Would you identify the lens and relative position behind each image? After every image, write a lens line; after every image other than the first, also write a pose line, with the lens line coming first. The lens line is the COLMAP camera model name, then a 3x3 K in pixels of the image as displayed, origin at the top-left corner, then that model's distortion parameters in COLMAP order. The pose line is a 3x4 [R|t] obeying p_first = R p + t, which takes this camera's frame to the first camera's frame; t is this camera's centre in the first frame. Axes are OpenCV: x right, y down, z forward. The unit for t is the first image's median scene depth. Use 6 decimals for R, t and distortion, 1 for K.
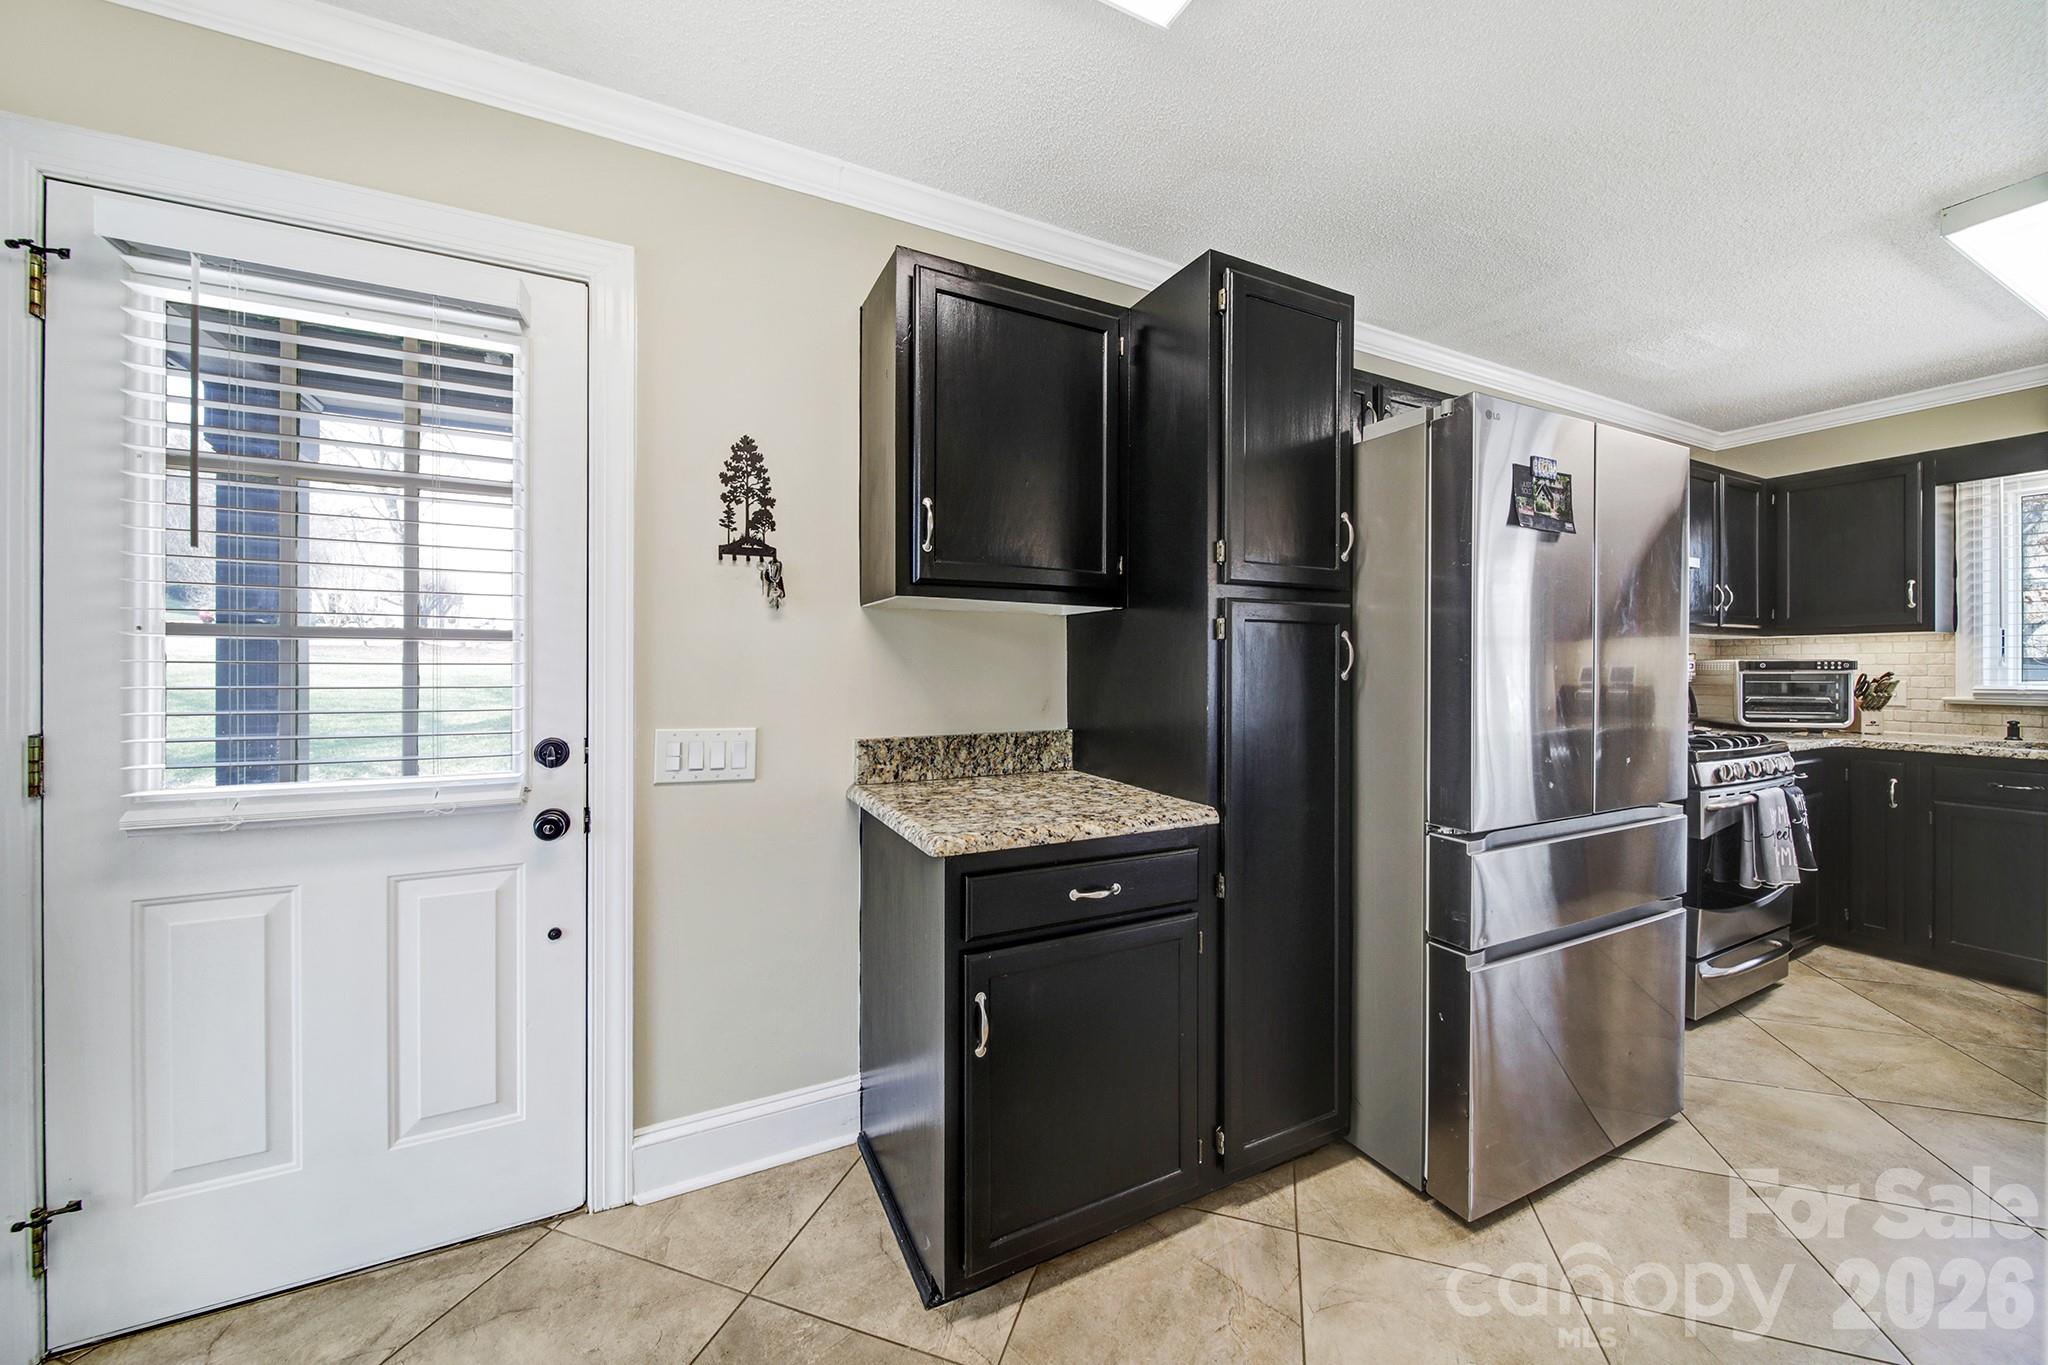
lens RADIAL K [[726.4, 0, 1025.4], [0, 726.4, 672.1], [0, 0, 1]] dist [-0.004238, -0.000472]
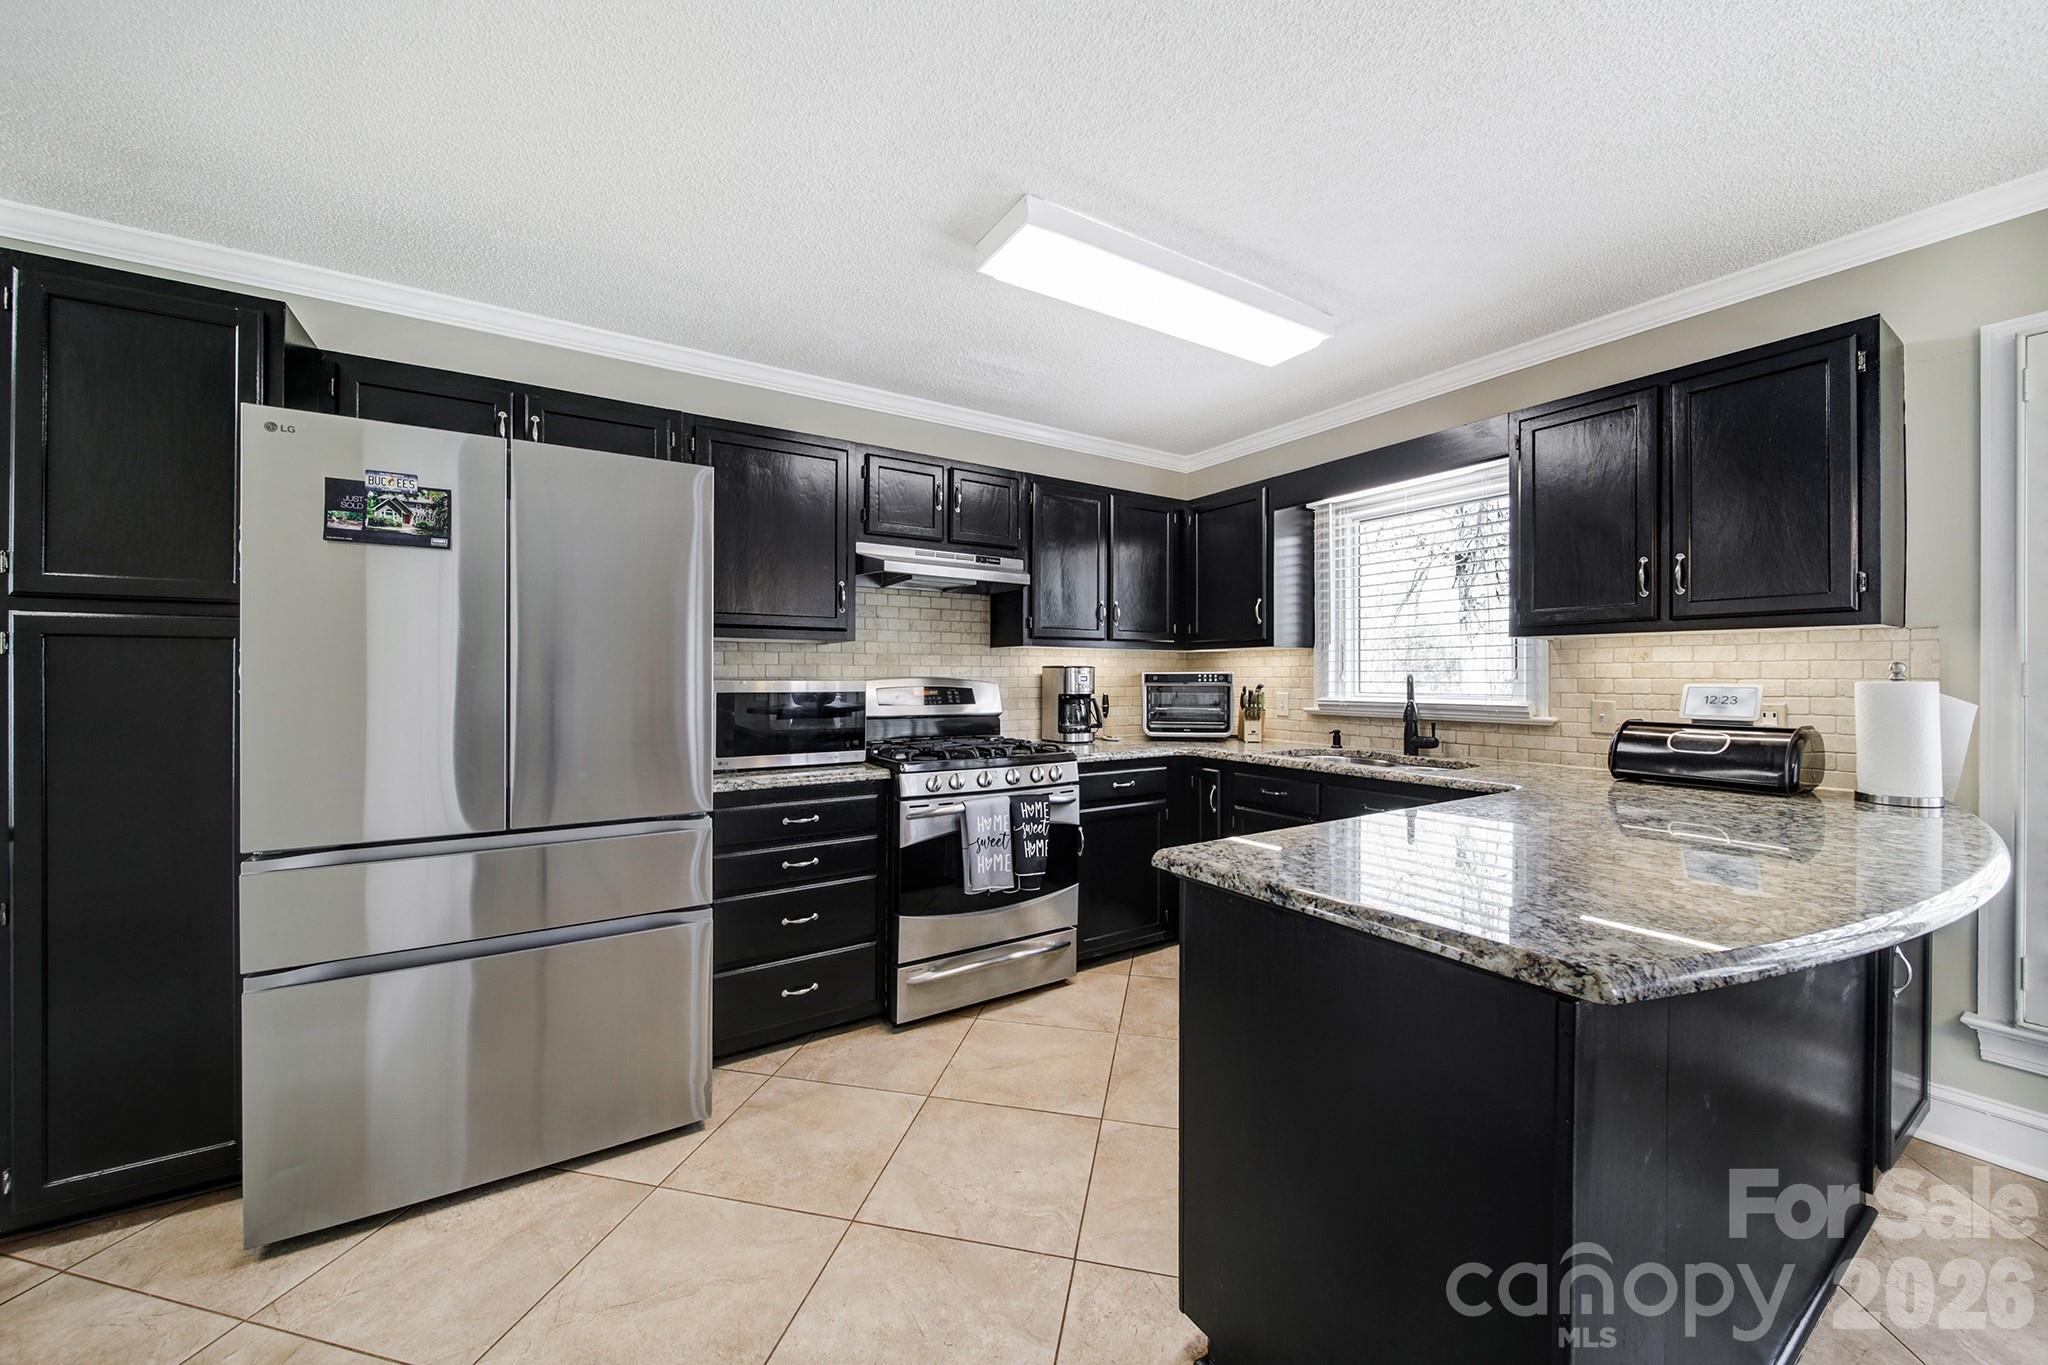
lens RADIAL K [[726.4, 0, 1017.5], [0, 726.4, 681.0], [0, 0, 1]] dist [-0.004238, -0.000472]
pose [[0.995199, 0.002170, 0.097853, 0.769178], [-0.002629, 0.999986, 0.004559, -0.009372], [-0.097842, -0.004795, 0.995190, -0.033981]]
